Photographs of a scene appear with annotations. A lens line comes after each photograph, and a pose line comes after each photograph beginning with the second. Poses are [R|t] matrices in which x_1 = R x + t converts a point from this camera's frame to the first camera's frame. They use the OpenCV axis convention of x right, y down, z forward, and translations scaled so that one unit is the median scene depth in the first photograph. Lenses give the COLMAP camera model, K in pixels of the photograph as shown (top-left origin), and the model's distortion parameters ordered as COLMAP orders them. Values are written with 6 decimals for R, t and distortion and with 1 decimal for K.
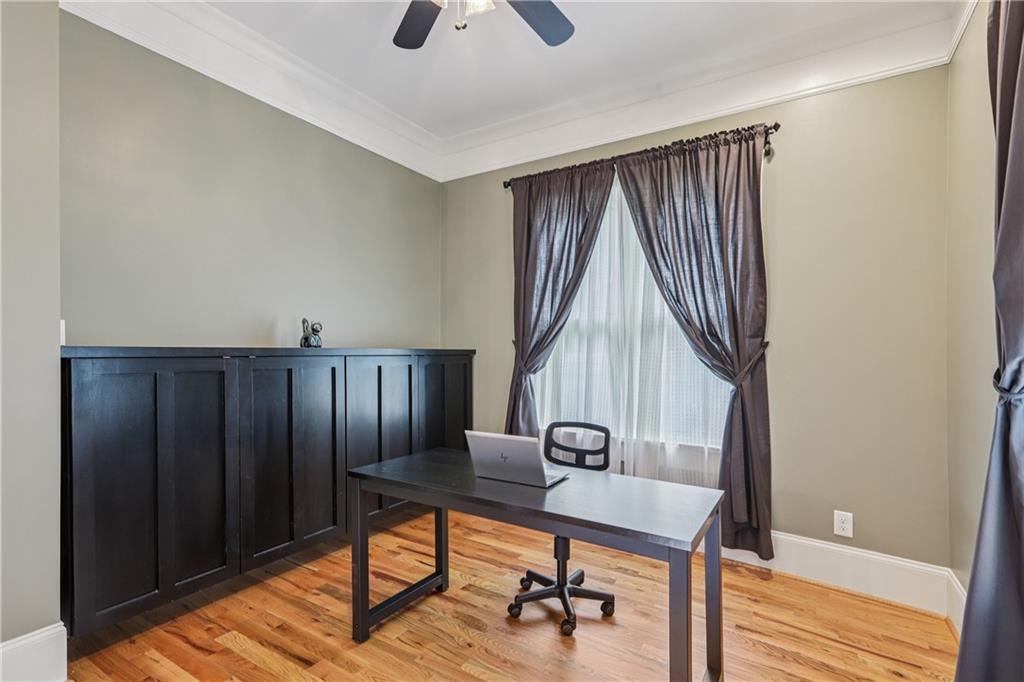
lens RADIAL K [[481.7, 0, 514.0], [0, 481.7, 368.3], [0, 0, 1]] dist [-0.000590, 0.000222]
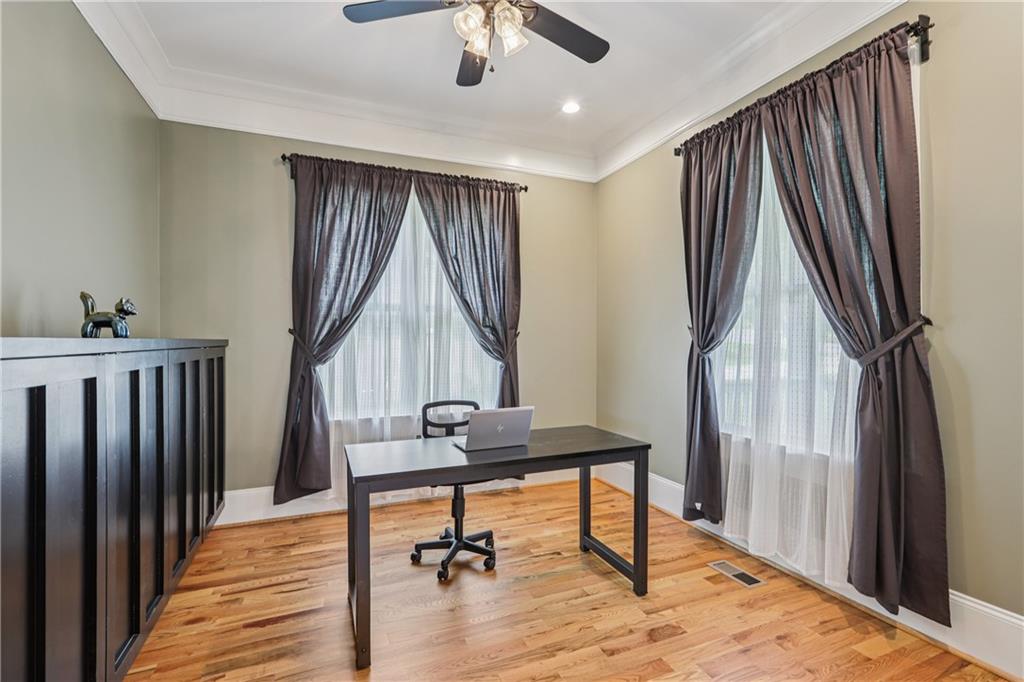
lens RADIAL K [[468.5, 0, 516.5], [0, 468.5, 346.1], [0, 0, 1]] dist [-0.002447, 0.003785]
pose [[0.575734, -0.021171, 0.817363, -0.577754], [0.037060, 0.999313, -0.000220, -0.011284], [-0.816797, 0.030418, 0.576123, 0.170804]]
